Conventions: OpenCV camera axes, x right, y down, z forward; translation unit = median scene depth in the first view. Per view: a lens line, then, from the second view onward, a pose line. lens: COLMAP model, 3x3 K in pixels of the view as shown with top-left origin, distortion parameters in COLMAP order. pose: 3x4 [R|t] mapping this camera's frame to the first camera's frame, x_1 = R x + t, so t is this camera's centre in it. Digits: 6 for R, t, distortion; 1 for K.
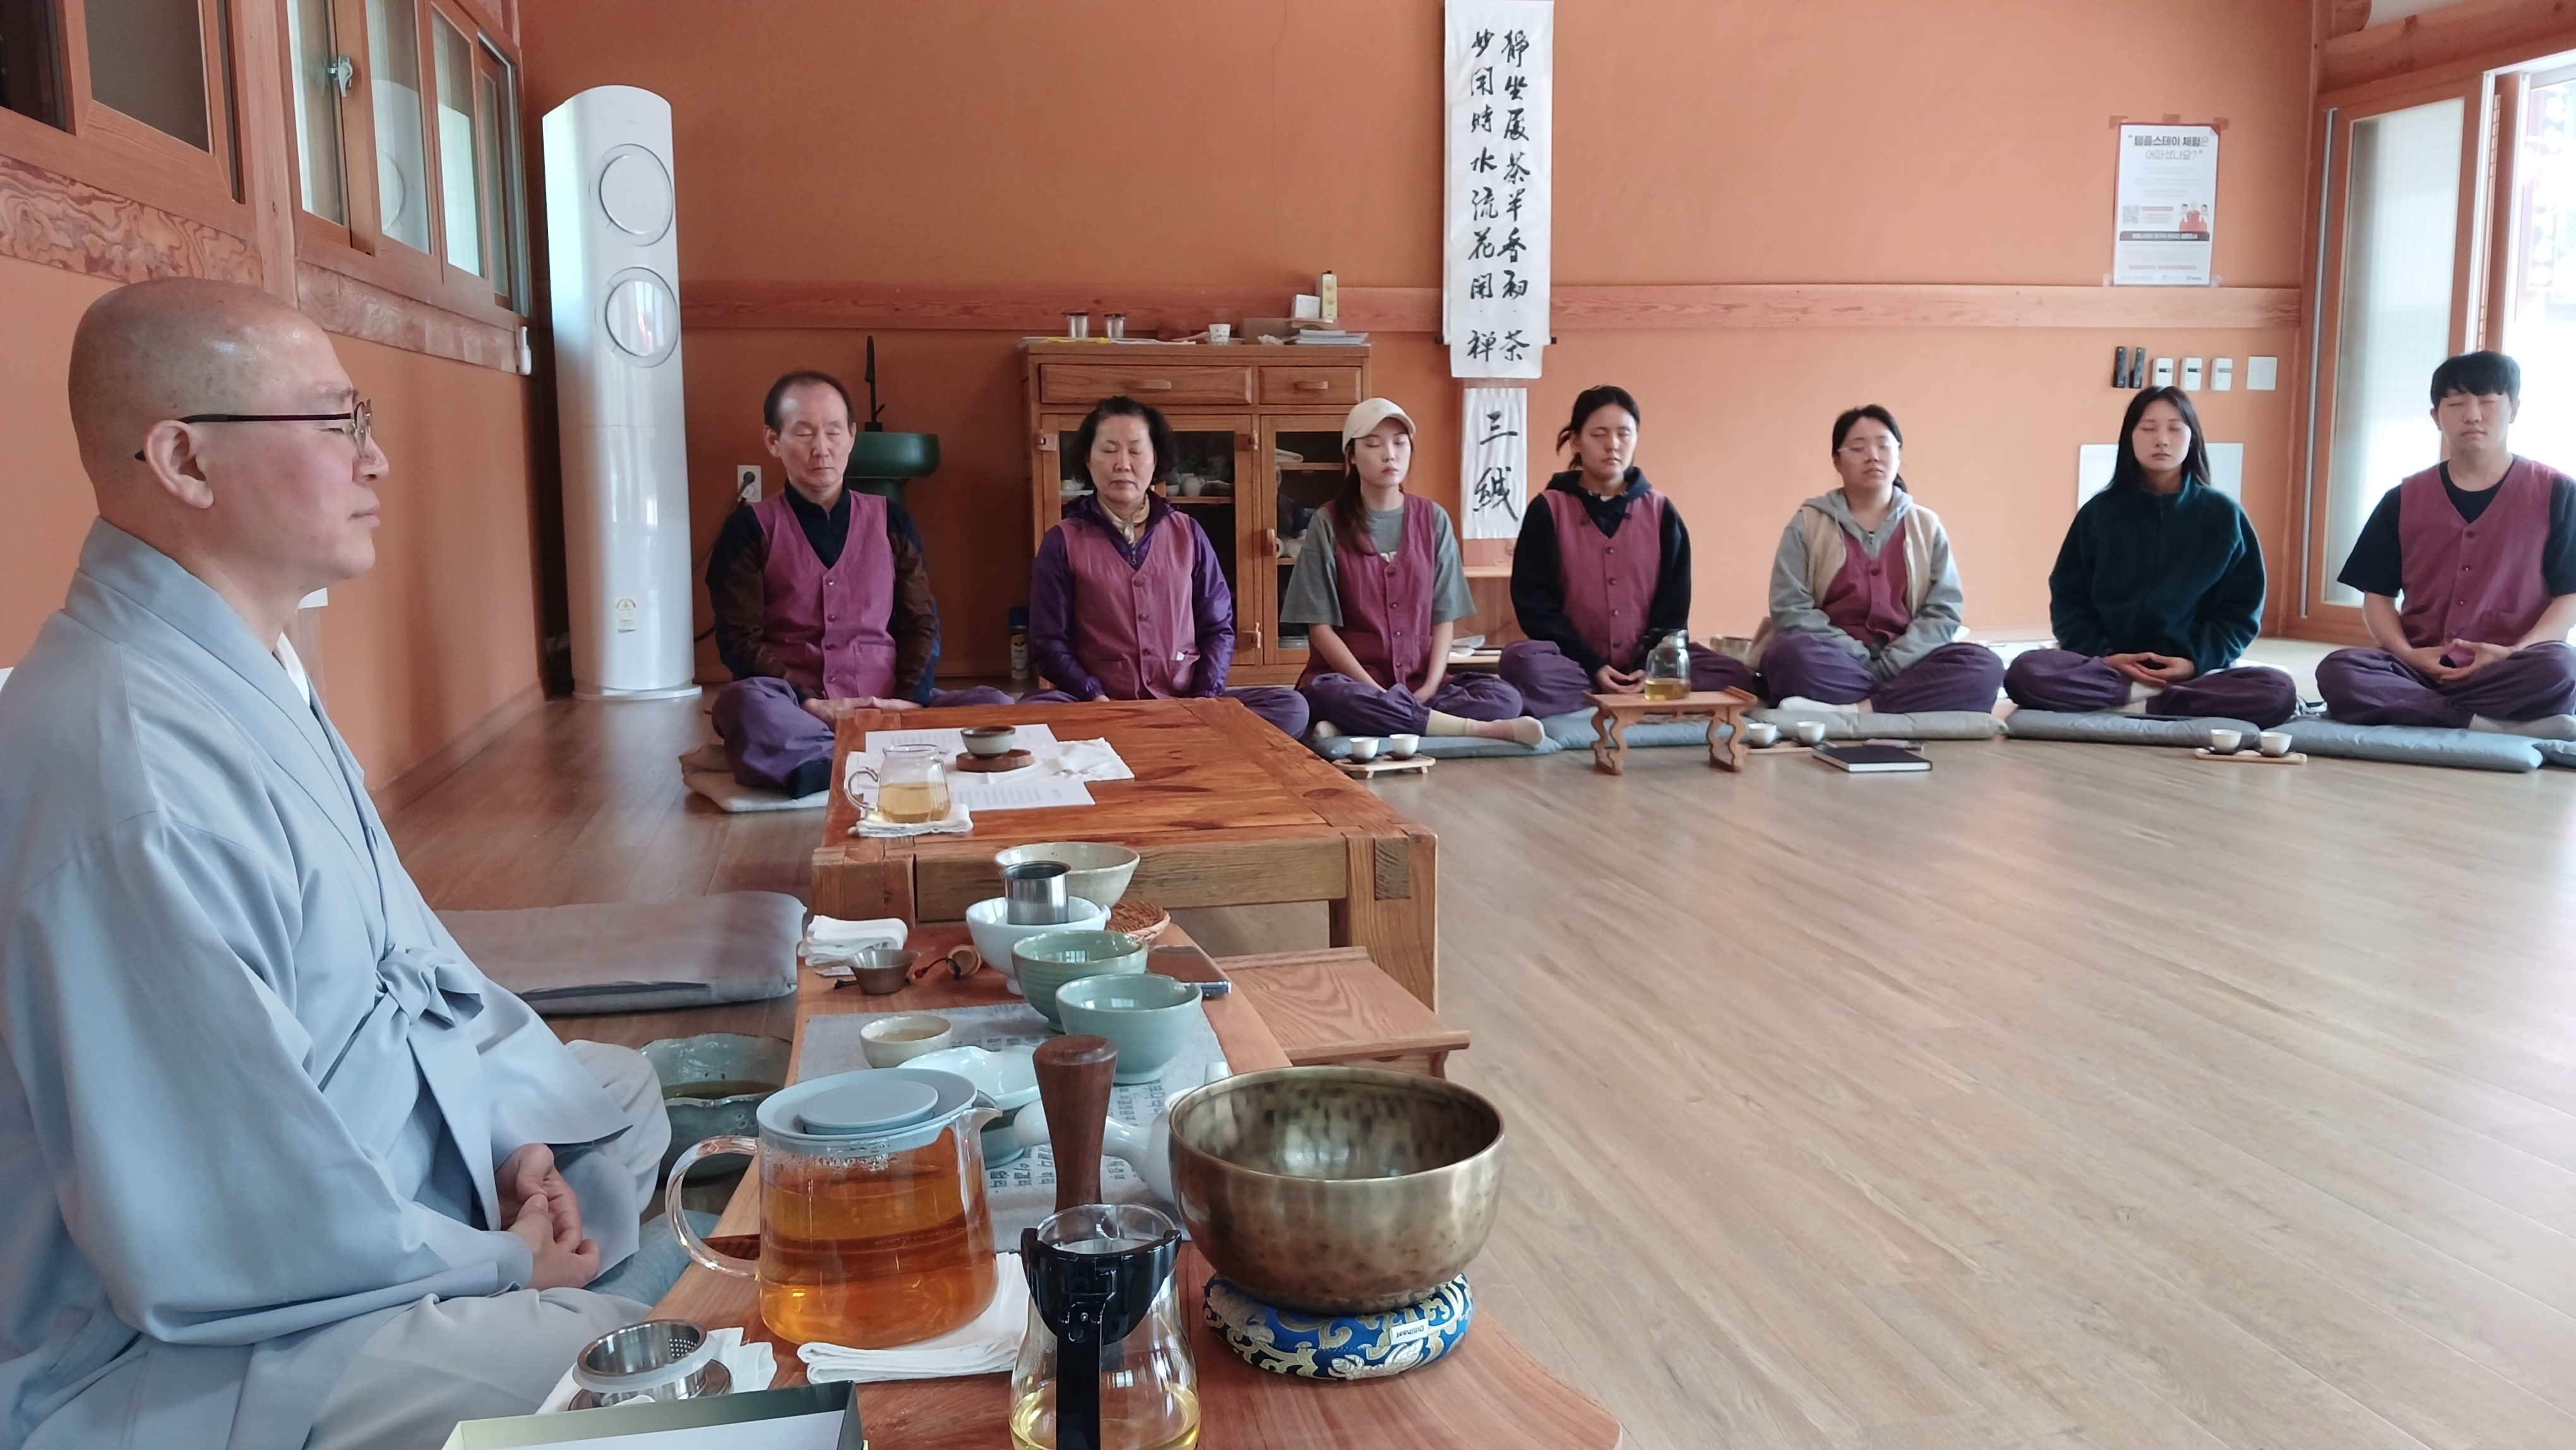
lens RADIAL K [[2024.7, 0, 1291.8], [0, 2024.7, 779.5], [0, 0, 1]] dist [0.048264, -0.104090]
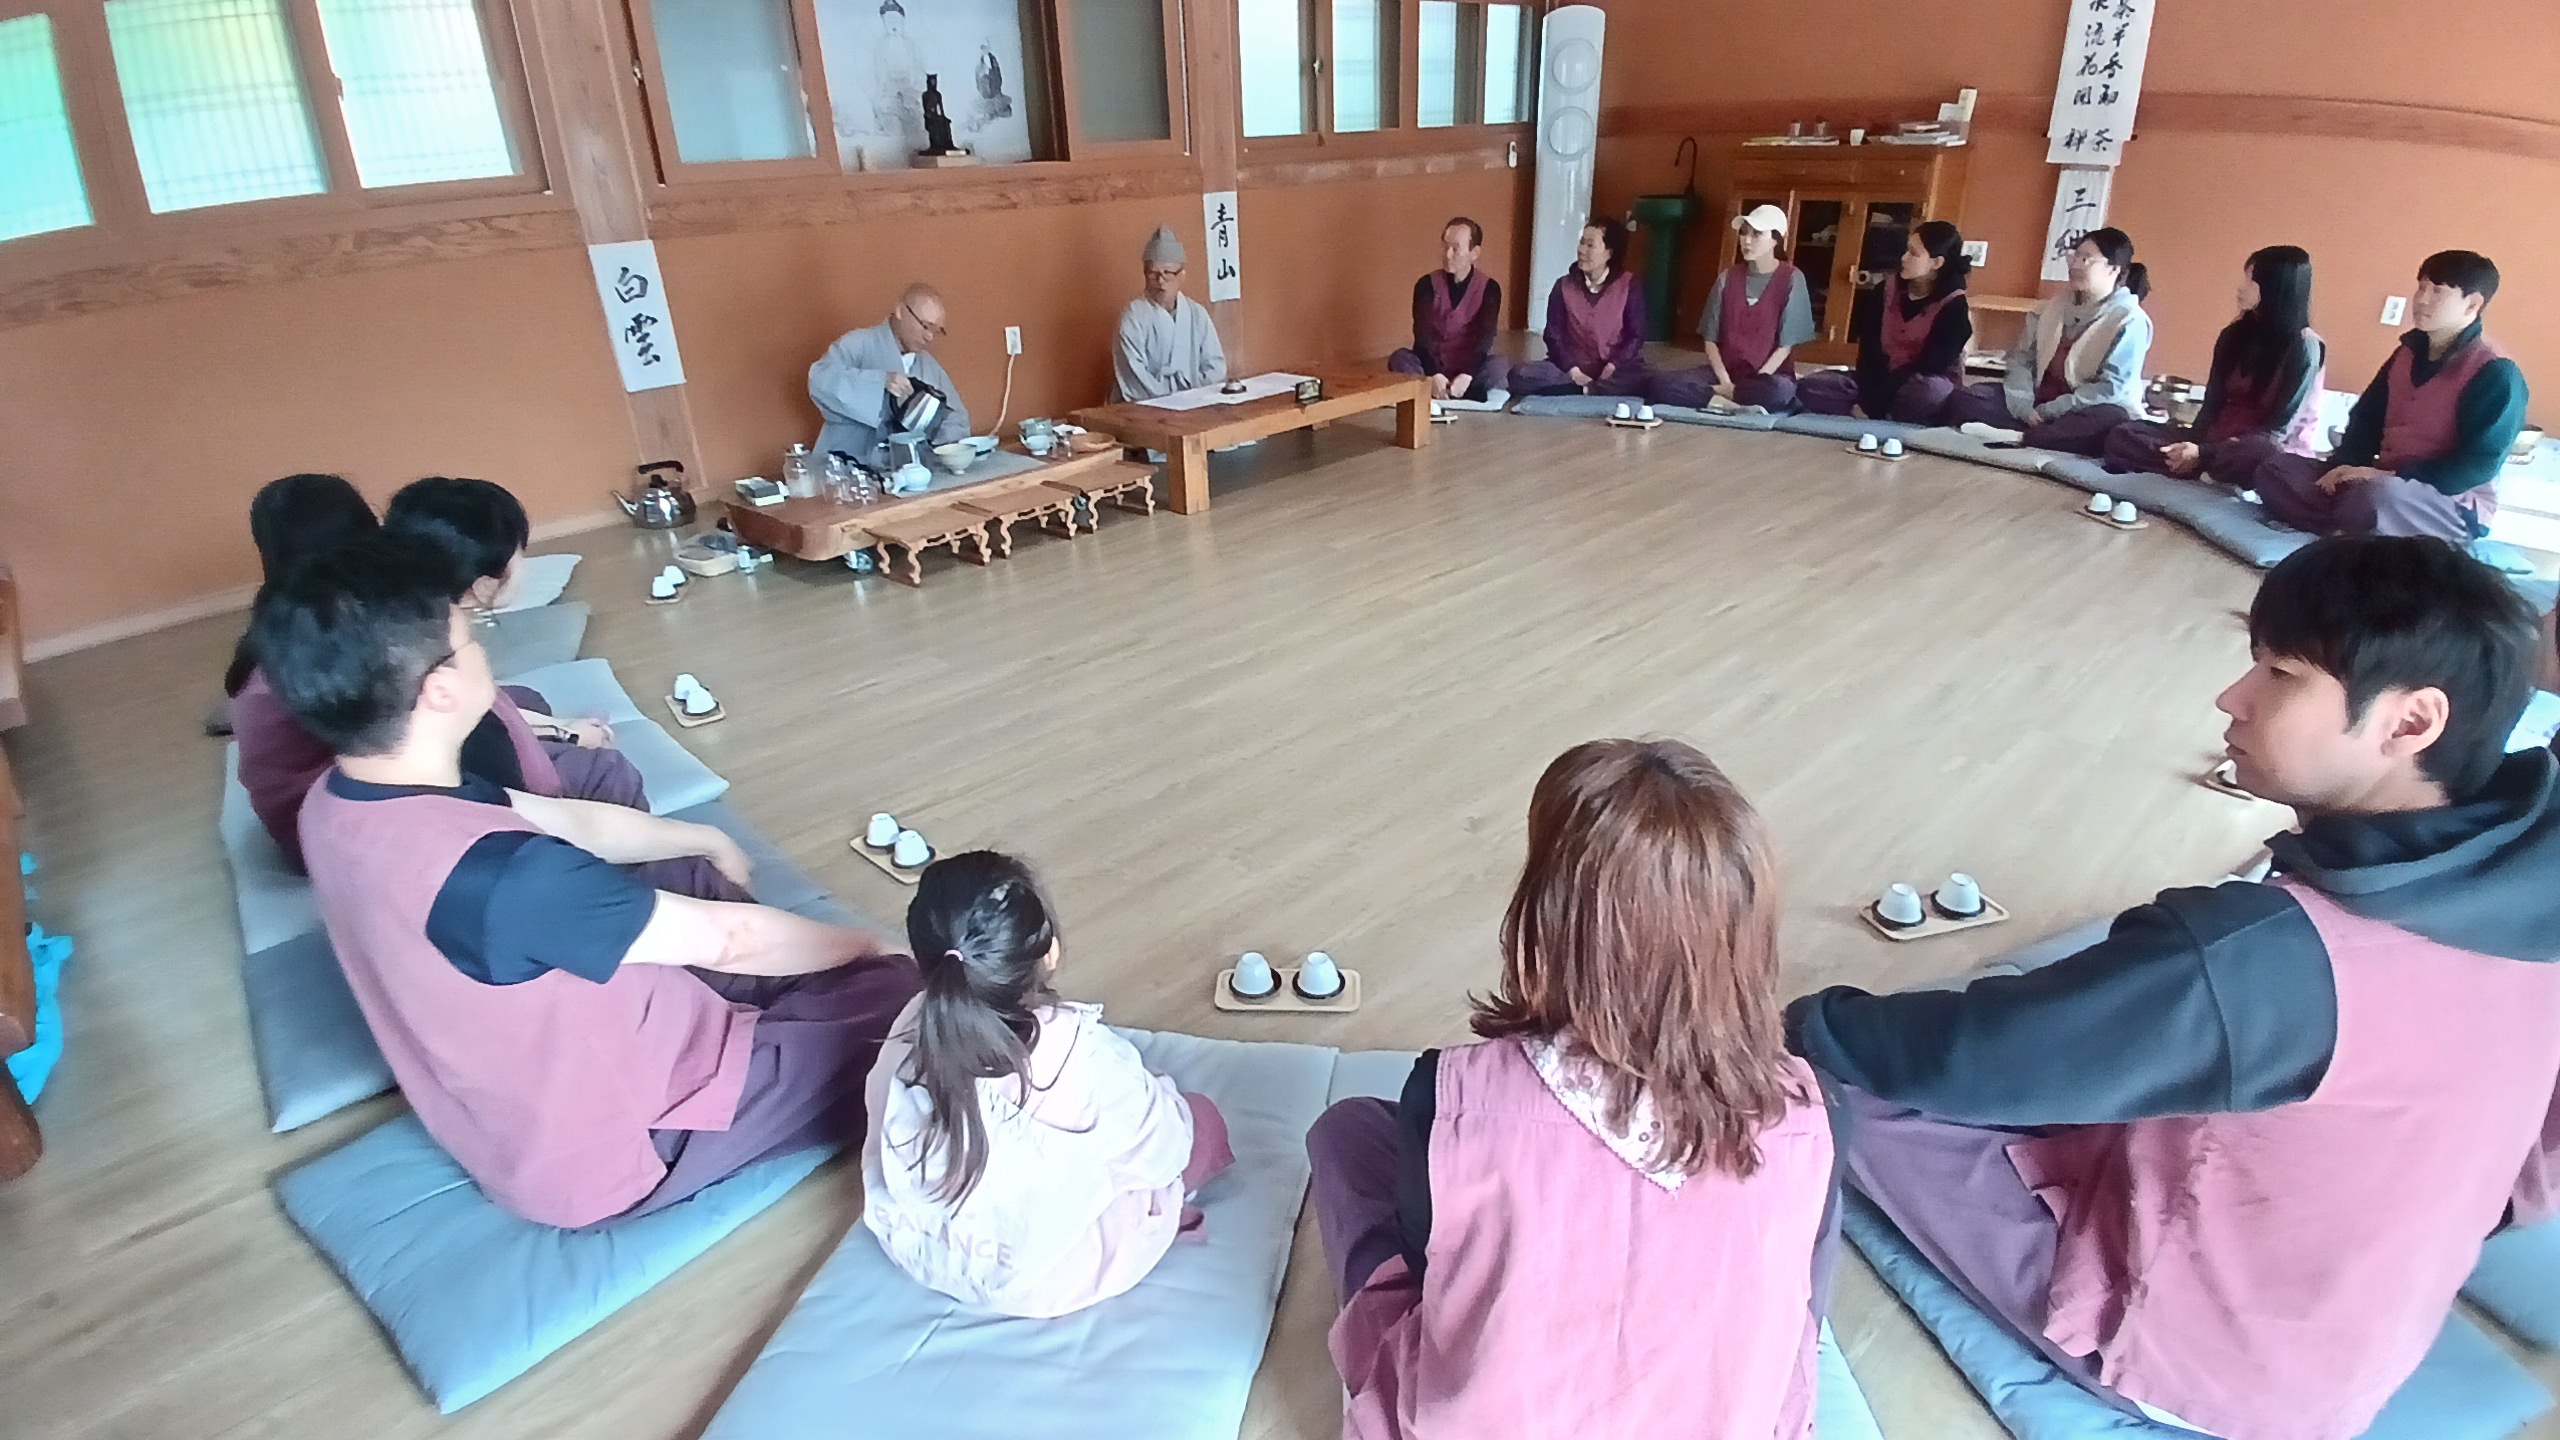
lens RADIAL K [[1270.5, 0, 1267.3], [0, 1270.5, 735.5], [0, 0, 1]] dist [0.060933, -0.094718]
pose [[0.514509, 0.364787, -0.776023, 0.781257], [-0.102843, 0.924718, 0.366498, -0.118080], [0.851295, -0.108758, 0.513291, 0.026219]]
